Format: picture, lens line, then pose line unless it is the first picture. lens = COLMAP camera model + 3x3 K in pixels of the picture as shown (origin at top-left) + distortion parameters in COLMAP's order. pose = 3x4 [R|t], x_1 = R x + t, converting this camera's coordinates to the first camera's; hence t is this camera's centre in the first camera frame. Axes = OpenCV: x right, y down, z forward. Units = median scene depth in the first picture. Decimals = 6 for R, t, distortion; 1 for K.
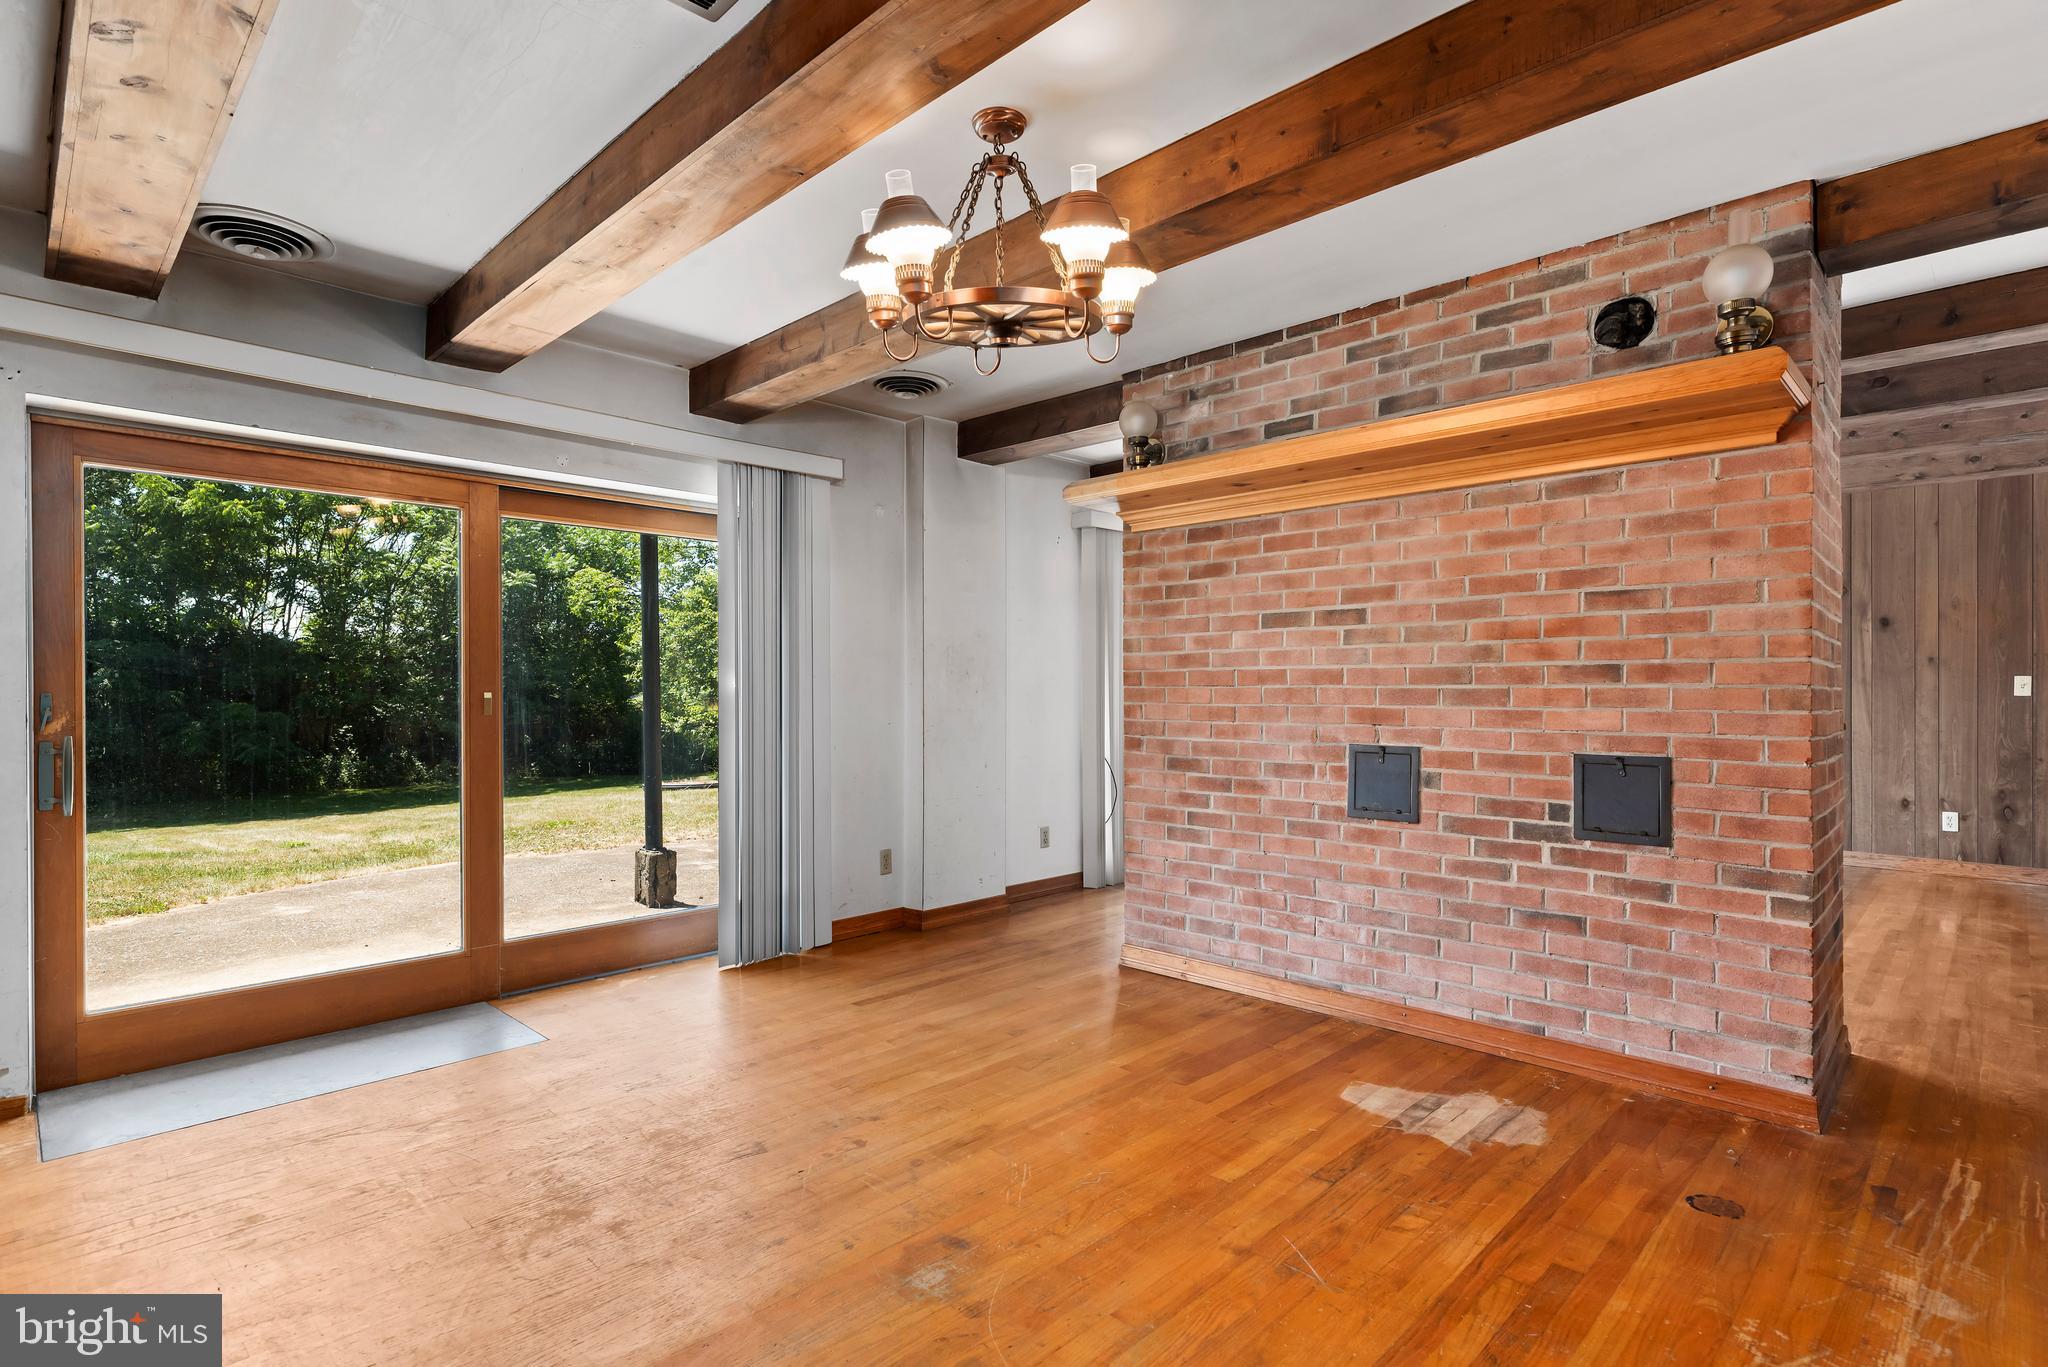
lens RADIAL K [[1013.1, 0, 1023.1], [0, 1013.1, 696.3], [0, 0, 1]] dist [-0.001357, 0.003502]
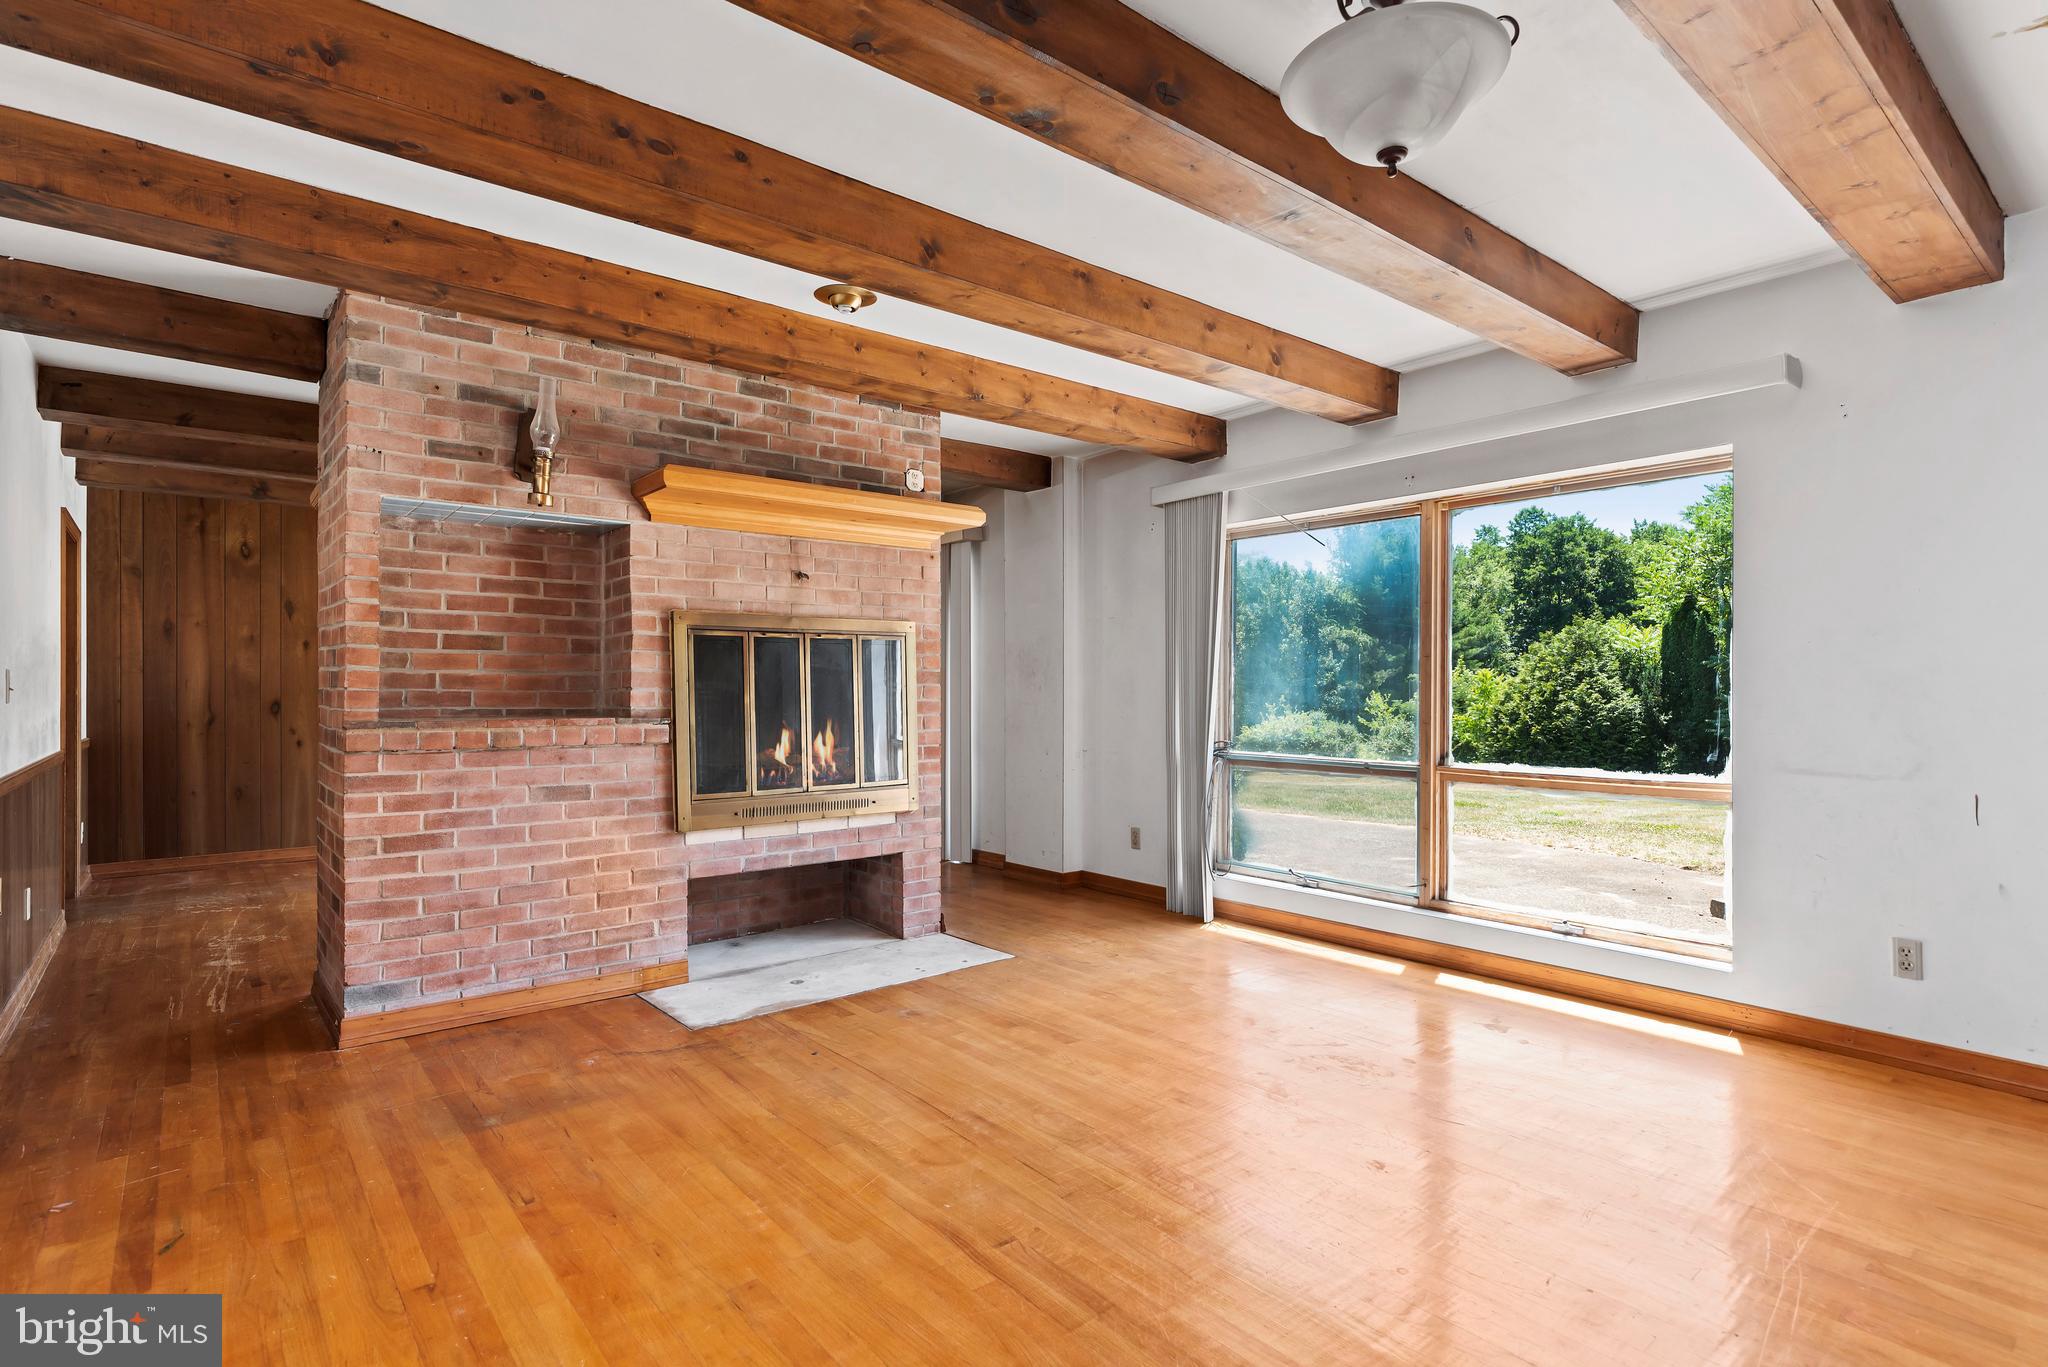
lens RADIAL K [[1013.1, 0, 1037.0], [0, 1013.1, 690.9], [0, 0, 1]] dist [-0.001357, 0.003502]
pose [[-0.098526, 0.006182, -0.995115, 1.130979], [-0.000410, 0.999980, 0.006253, -0.005894], [0.995134, 0.001024, -0.098521, 1.158647]]
